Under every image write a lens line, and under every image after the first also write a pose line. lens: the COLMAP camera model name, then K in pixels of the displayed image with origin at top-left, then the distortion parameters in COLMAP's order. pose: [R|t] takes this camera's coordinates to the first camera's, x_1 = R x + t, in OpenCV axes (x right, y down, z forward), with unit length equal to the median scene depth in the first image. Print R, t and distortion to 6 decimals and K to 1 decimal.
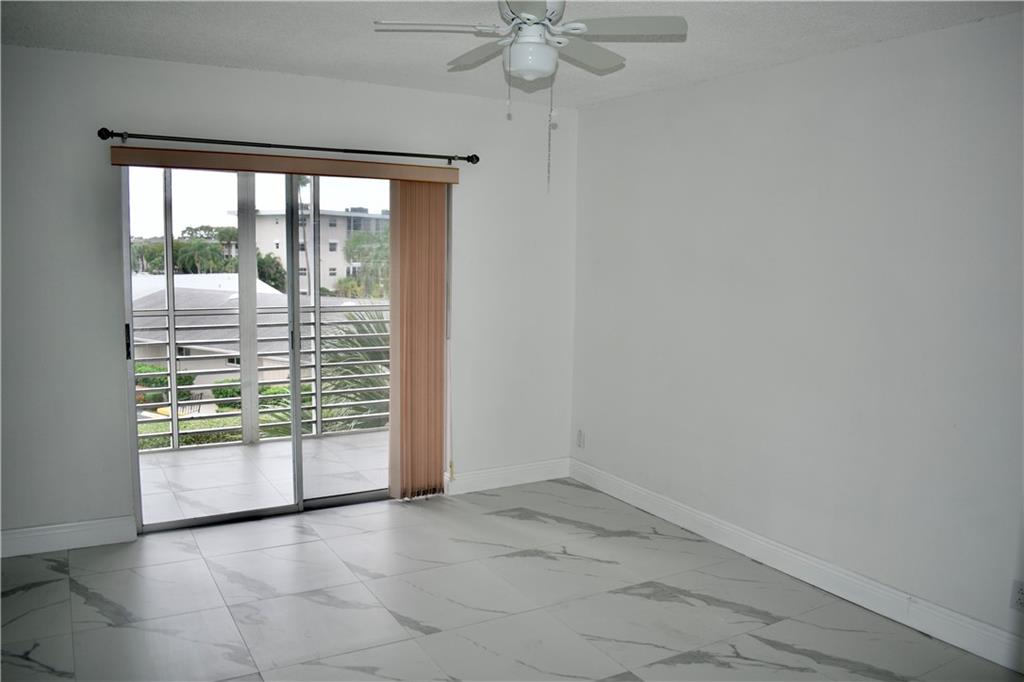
lens RADIAL K [[803.2, 0, 515.5], [0, 803.2, 342.0], [0, 0, 1]] dist [-0.103038, 0.043979]
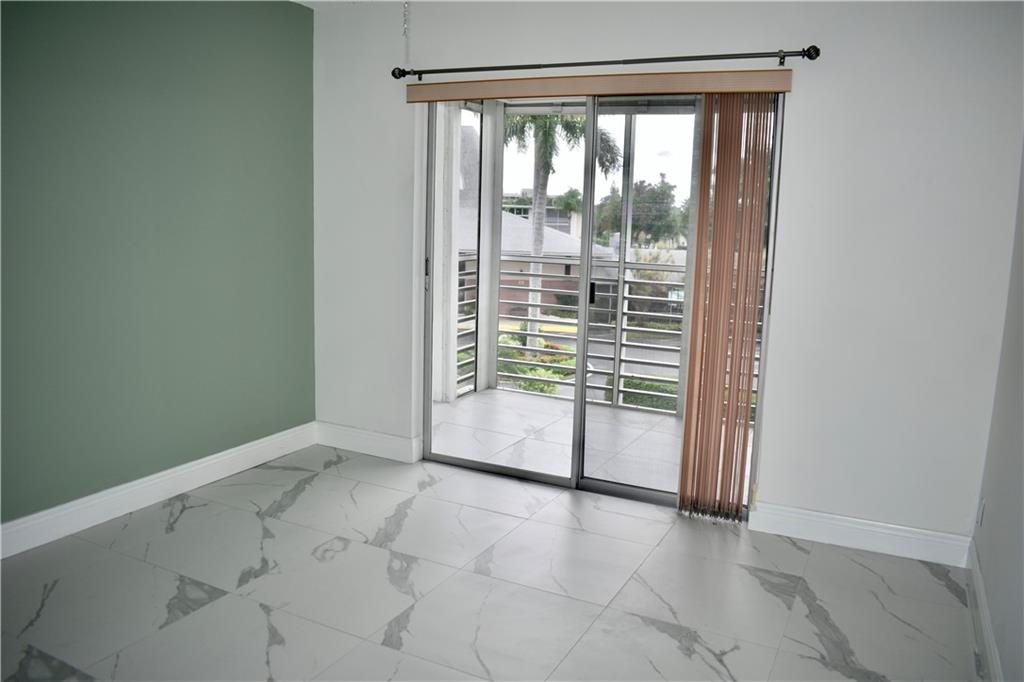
lens RADIAL K [[803.2, 0, 517.2], [0, 803.2, 337.3], [0, 0, 1]] dist [-0.103038, 0.043979]
pose [[0.549147, 0.128637, -0.825767, 0.397309], [-0.119055, 0.990047, 0.075055, -0.009861], [0.827203, 0.057095, 0.558996, 0.442078]]
